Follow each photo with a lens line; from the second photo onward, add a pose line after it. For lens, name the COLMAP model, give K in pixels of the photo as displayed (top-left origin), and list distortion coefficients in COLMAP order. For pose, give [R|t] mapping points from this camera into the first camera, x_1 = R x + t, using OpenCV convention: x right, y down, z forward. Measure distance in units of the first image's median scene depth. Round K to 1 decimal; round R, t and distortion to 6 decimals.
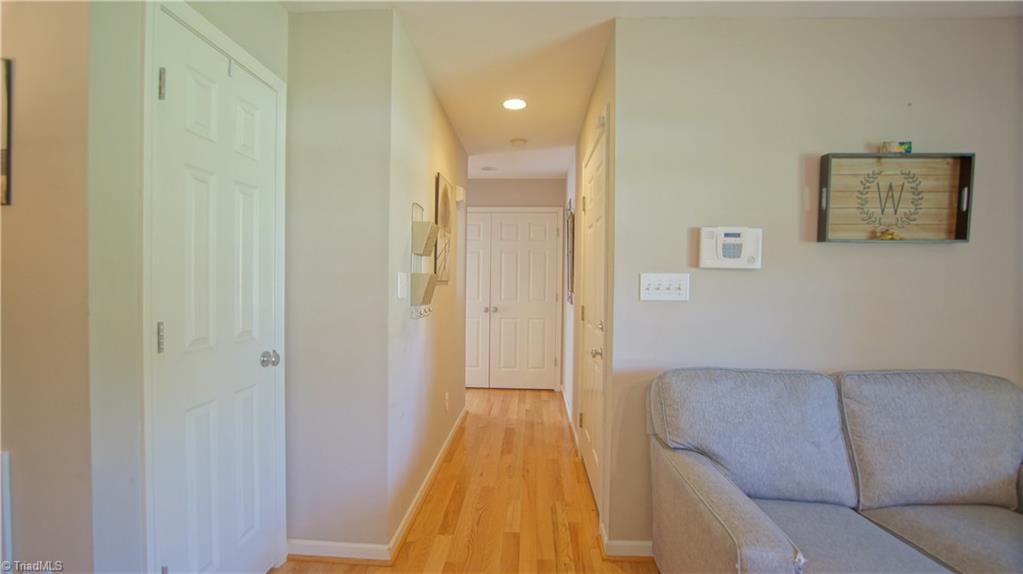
lens RADIAL K [[455.0, 0, 509.0], [0, 455.0, 294.8], [0, 0, 1]] dist [-0.039731, 0.008811]
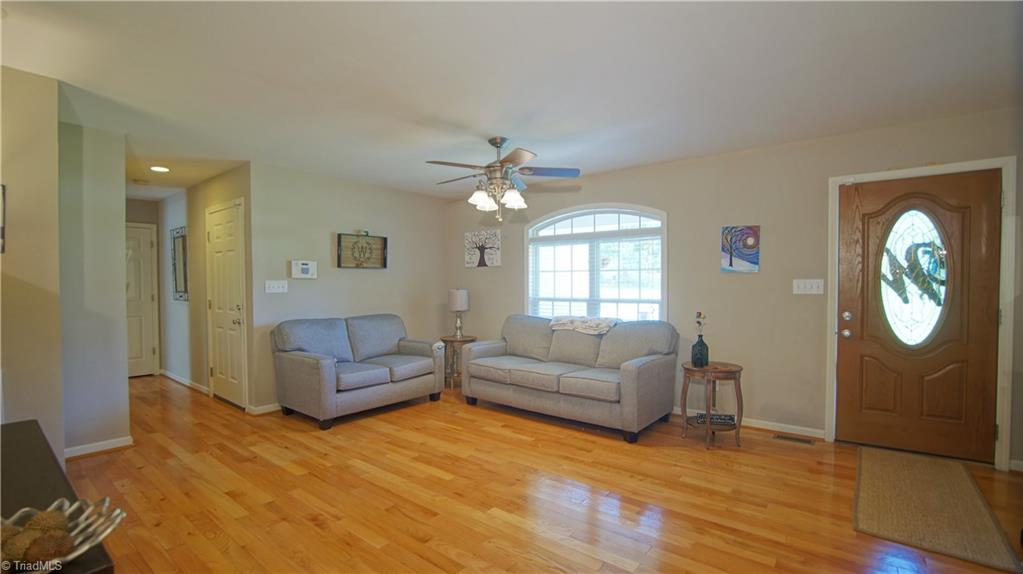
lens RADIAL K [[455.0, 0, 509.0], [0, 455.0, 294.8], [0, 0, 1]] dist [-0.039731, 0.008811]
pose [[0.584407, -0.031141, 0.810863, -0.817210], [0.032521, 0.999359, 0.014941, 0.027984], [-0.810809, 0.017638, 0.585045, -1.272197]]
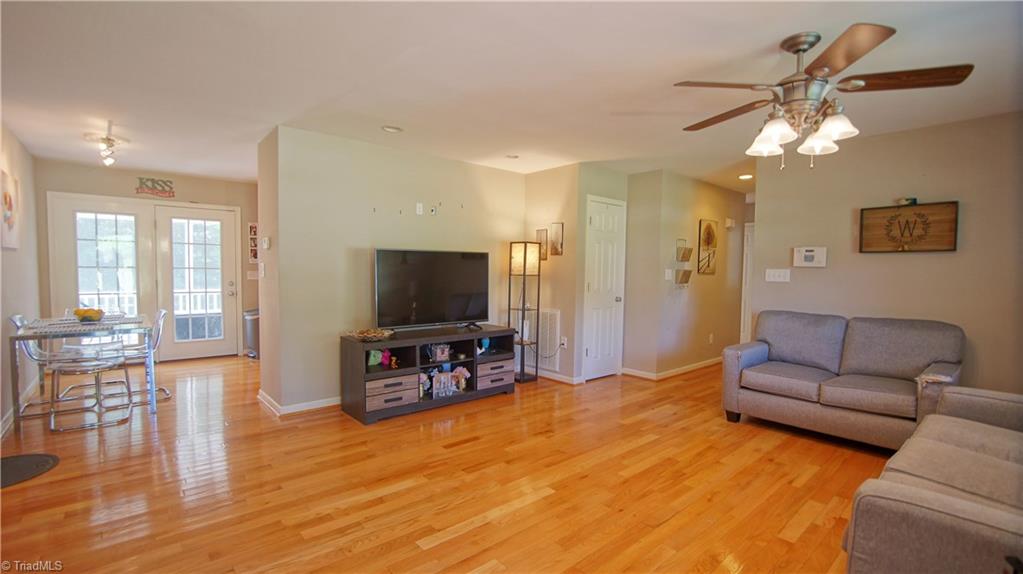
lens RADIAL K [[455.0, 0, 509.0], [0, 455.0, 294.8], [0, 0, 1]] dist [-0.039731, 0.008811]
pose [[0.687776, 0.035513, -0.725054, 1.065647], [-0.025799, 0.999367, 0.024477, 0.058192], [0.725465, 0.001871, 0.688257, -1.474617]]
